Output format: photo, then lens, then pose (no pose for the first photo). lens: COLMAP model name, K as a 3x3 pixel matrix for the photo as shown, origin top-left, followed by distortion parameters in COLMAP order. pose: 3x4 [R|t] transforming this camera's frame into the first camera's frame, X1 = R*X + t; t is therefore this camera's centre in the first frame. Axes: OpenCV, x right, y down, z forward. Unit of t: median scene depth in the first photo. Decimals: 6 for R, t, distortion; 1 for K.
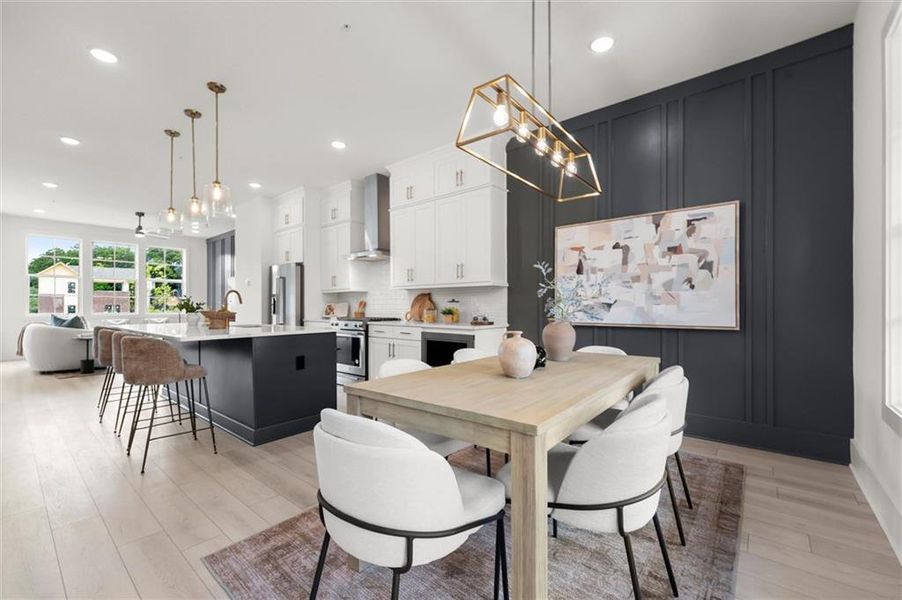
lens RADIAL K [[376.8, 0, 451.8], [0, 376.8, 306.7], [0, 0, 1]] dist [0.000566, -0.000196]
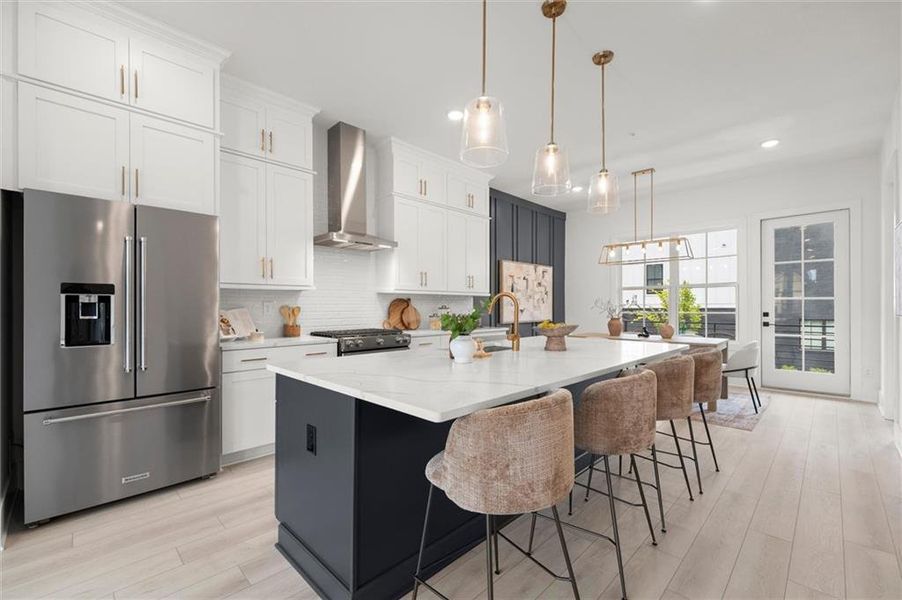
lens RADIAL K [[376.8, 0, 451.8], [0, 376.8, 306.7], [0, 0, 1]] dist [0.000566, -0.000196]
pose [[0.093984, 0.000698, 0.995573, -0.961310], [0.000390, 1.000000, -0.000738, -0.015632], [-0.995574, 0.000458, 0.093984, 0.809203]]
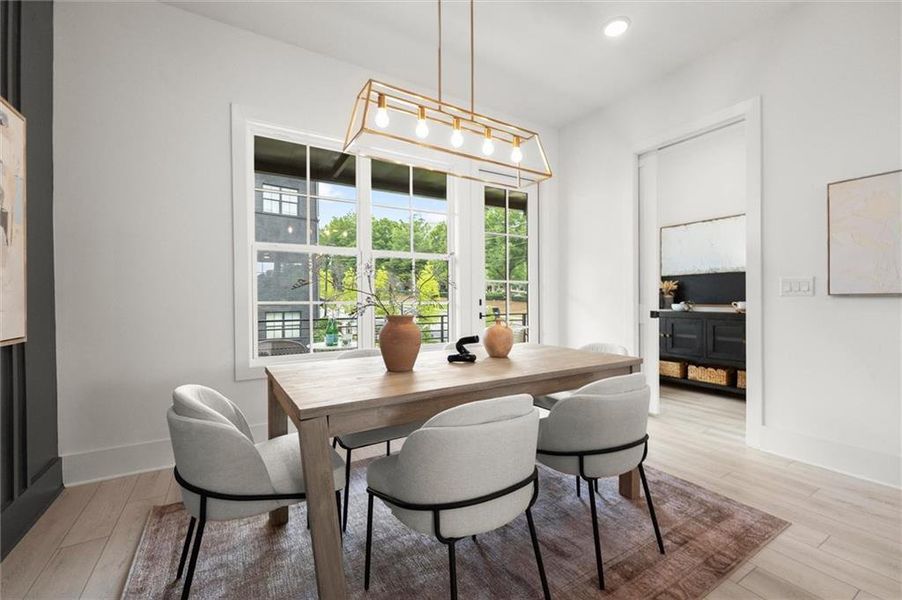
lens RADIAL K [[374.1, 0, 451.8], [0, 374.1, 303.0], [0, 0, 1]] dist [-0.000094, -0.000299]
pose [[-0.941886, 0.003578, 0.335913, -0.030868], [0.005754, 0.999968, 0.005481, 0.002467], [-0.335883, 0.007096, -0.941877, 0.761959]]
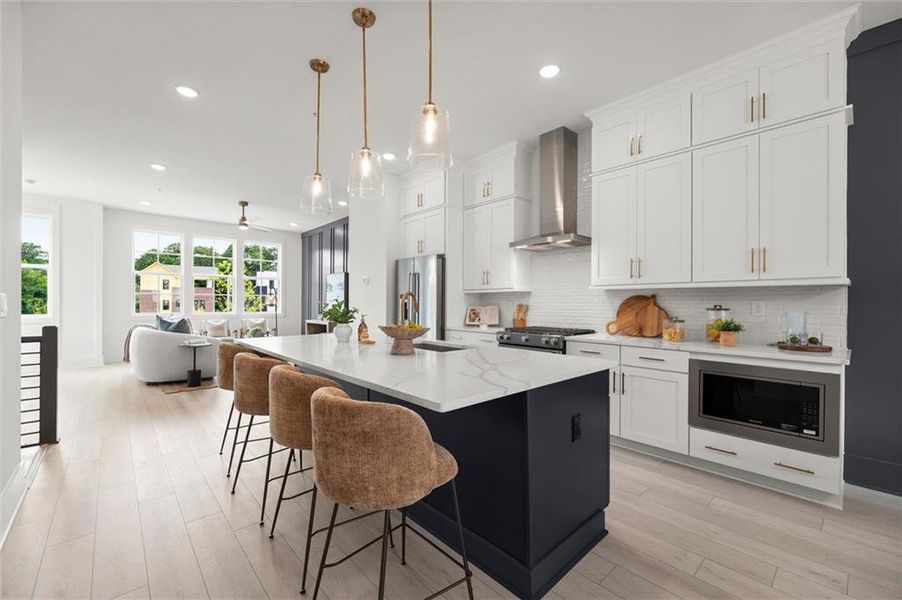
lens RADIAL K [[374.1, 0, 451.8], [0, 374.1, 303.0], [0, 0, 1]] dist [-0.000094, -0.000299]
pose [[0.990744, 0.006702, -0.135578, -0.329021], [-0.006832, 0.999977, -0.000494, -0.019183], [0.135572, 0.001415, 0.990767, 0.284936]]
